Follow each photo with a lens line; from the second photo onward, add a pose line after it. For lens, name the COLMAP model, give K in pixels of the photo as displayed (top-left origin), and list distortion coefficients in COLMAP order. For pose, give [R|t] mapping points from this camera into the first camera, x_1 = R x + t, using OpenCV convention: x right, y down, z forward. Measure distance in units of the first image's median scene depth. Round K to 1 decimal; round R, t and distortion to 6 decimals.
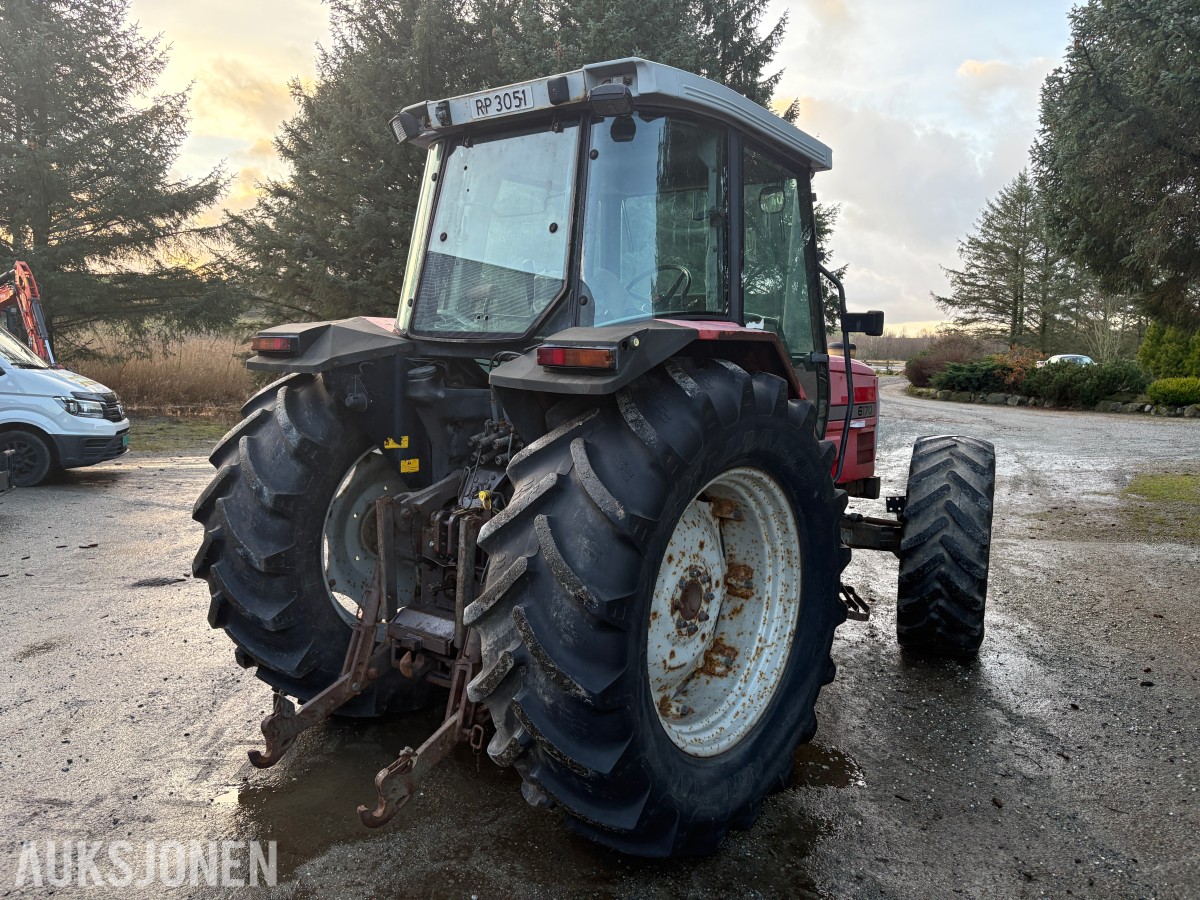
lens RADIAL K [[902.0, 0, 598.7], [0, 902.0, 445.1], [0, 0, 1]] dist [0.034223, -0.029384]
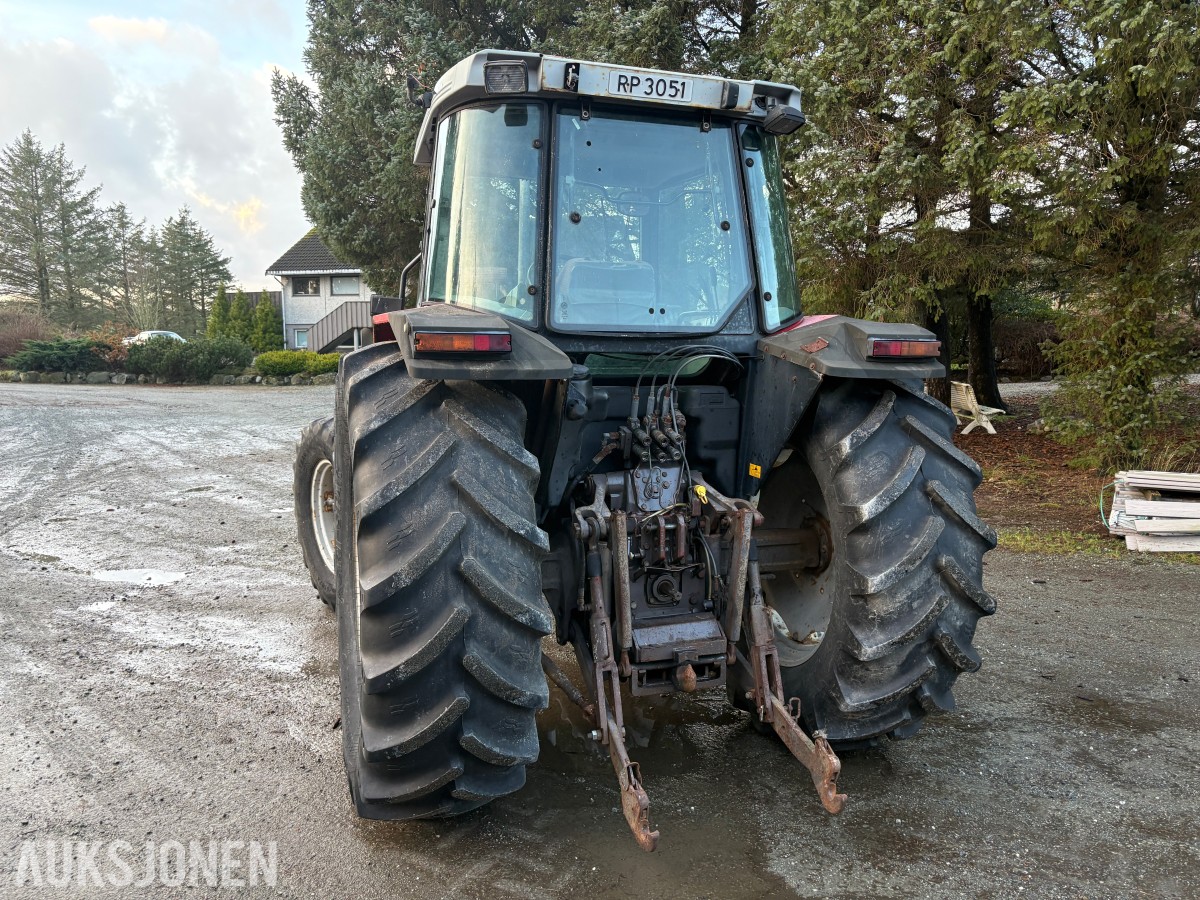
lens RADIAL K [[902.0, 0, 592.2], [0, 902.0, 449.4], [0, 0, 1]] dist [0.034223, -0.029384]
pose [[0.526534, -0.120277, 0.841603, -0.964606], [0.093009, 0.992149, 0.083603, -0.079048], [-0.845051, 0.034257, 0.533587, 0.534047]]
